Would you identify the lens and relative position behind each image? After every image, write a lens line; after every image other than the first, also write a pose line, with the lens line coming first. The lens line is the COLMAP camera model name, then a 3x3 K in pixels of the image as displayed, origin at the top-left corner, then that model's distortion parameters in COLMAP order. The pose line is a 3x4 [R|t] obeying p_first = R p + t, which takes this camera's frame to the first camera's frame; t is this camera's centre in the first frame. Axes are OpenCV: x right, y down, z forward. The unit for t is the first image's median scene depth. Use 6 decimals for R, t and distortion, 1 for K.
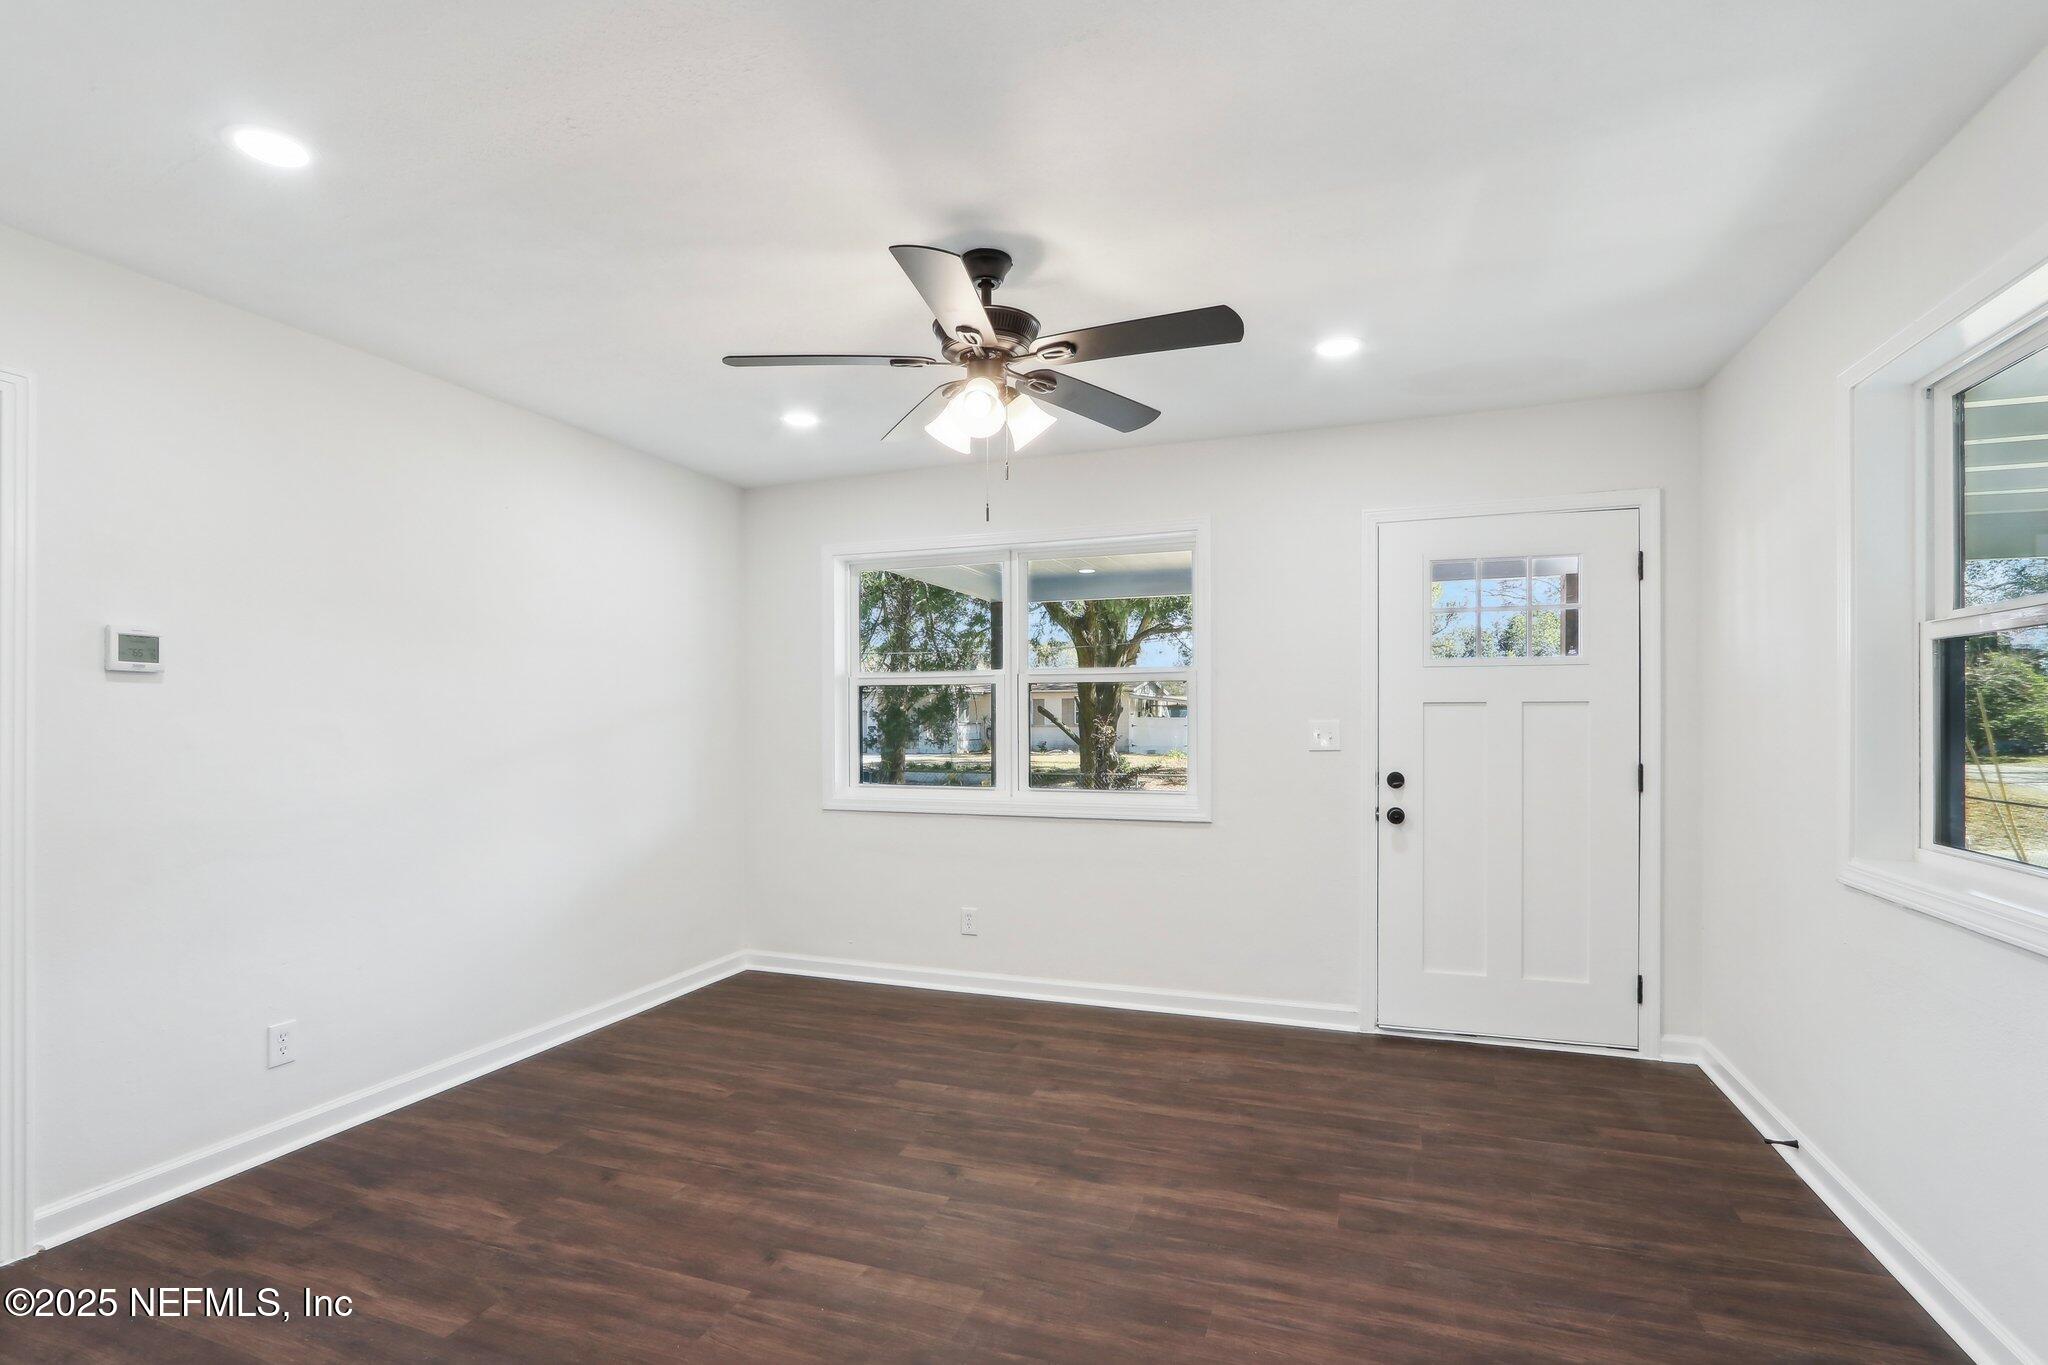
lens RADIAL K [[986.4, 0, 1014.7], [0, 986.4, 701.7], [0, 0, 1]] dist [0.002689, 0.000363]
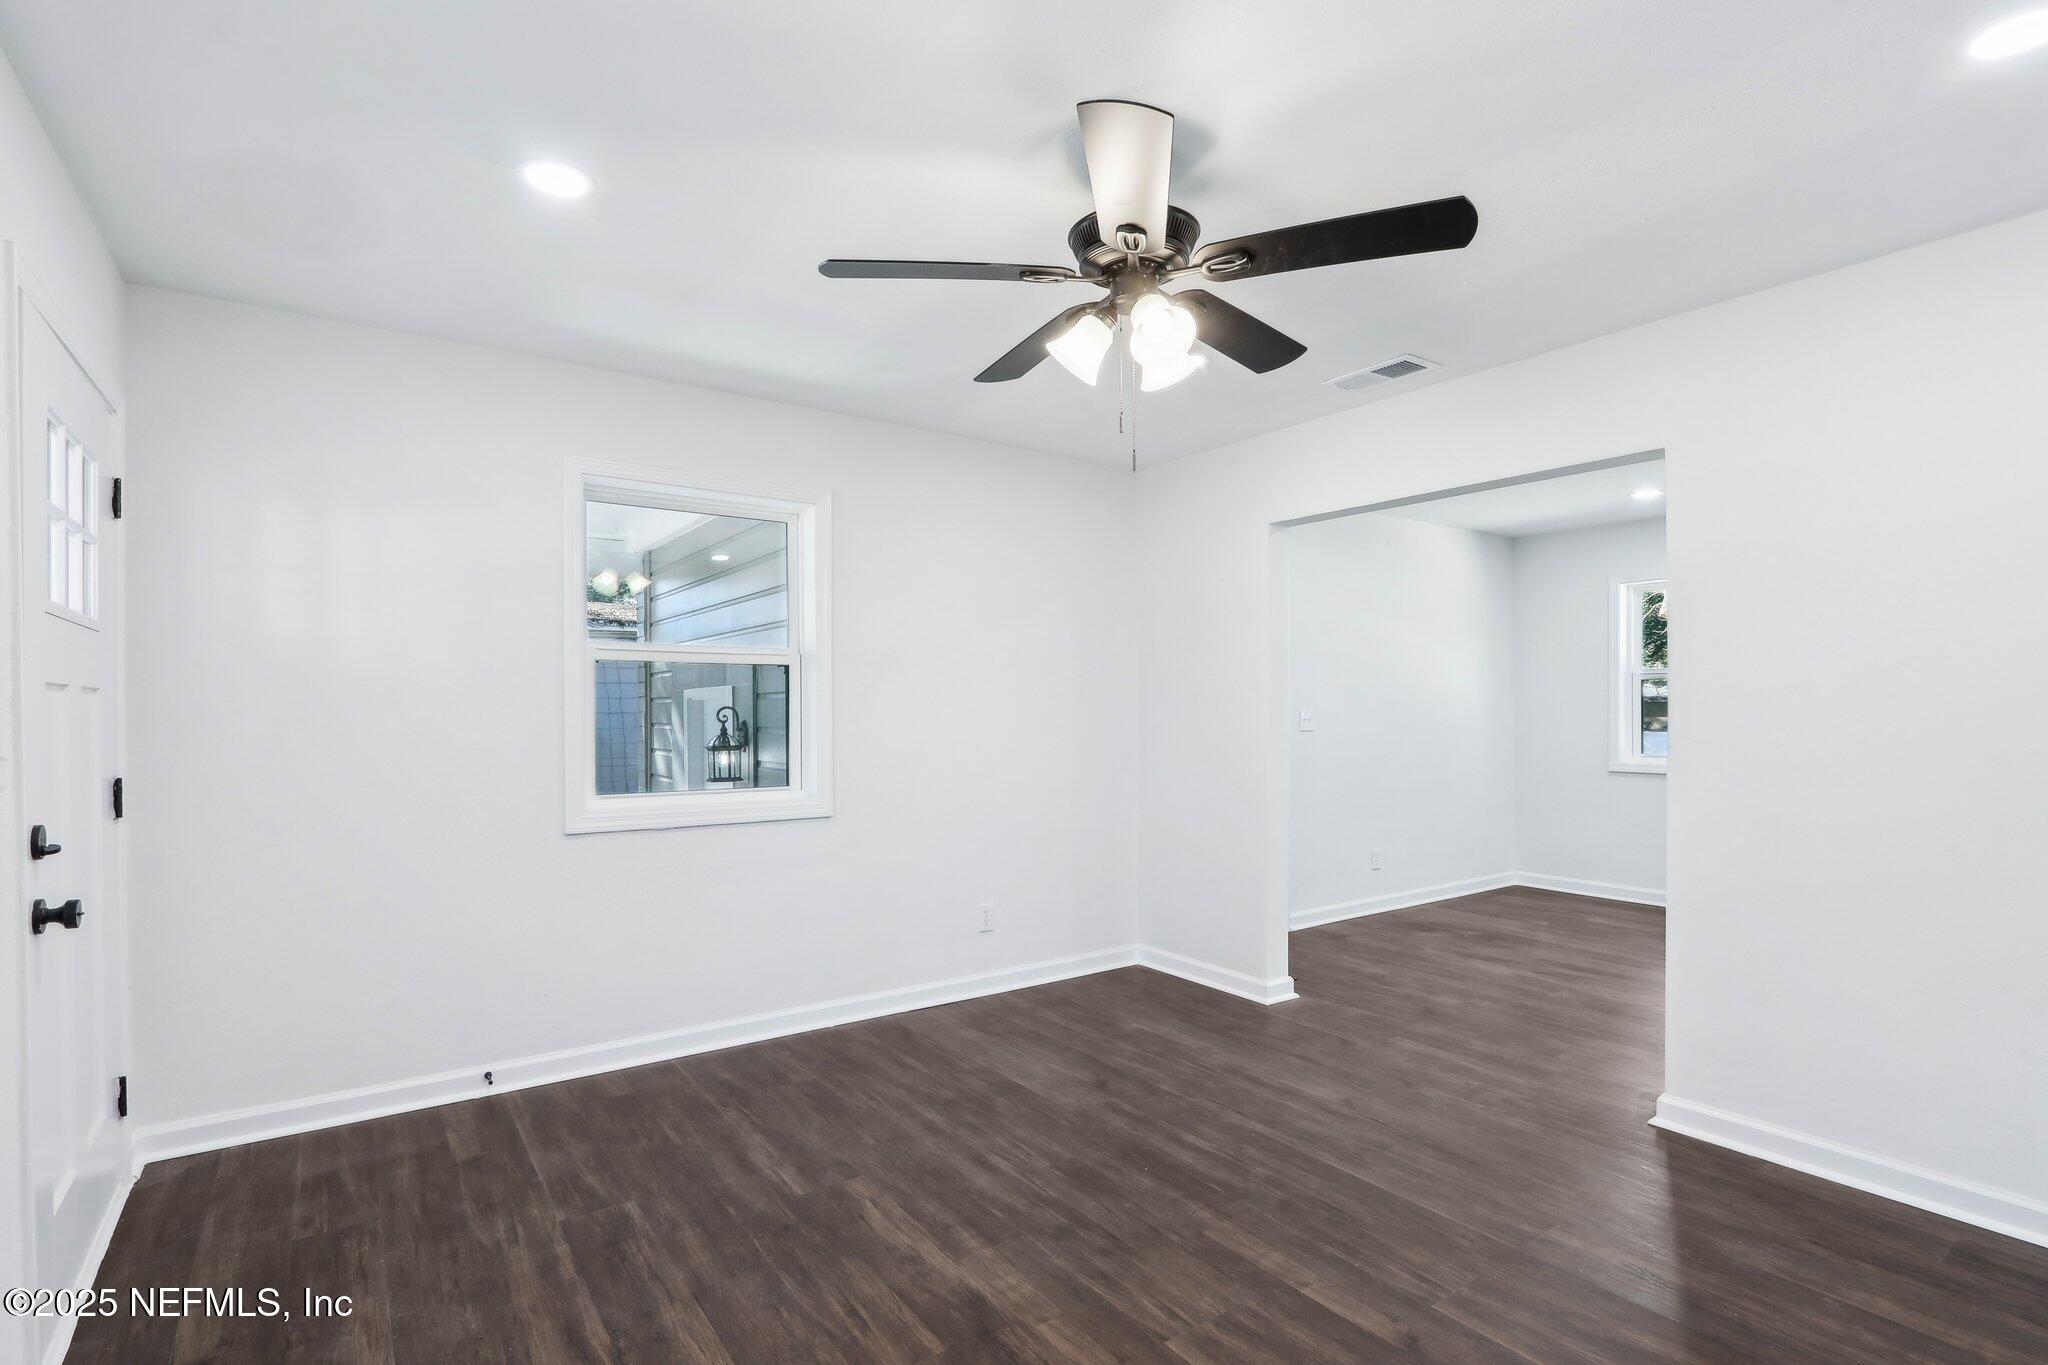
lens RADIAL K [[986.4, 0, 1014.7], [0, 986.4, 701.7], [0, 0, 1]] dist [0.002689, 0.000363]
pose [[-0.826185, 0.008765, 0.563330, -0.431923], [-0.005588, 0.999702, -0.023749, 0.035862], [-0.563371, -0.022769, -0.825891, 1.833501]]
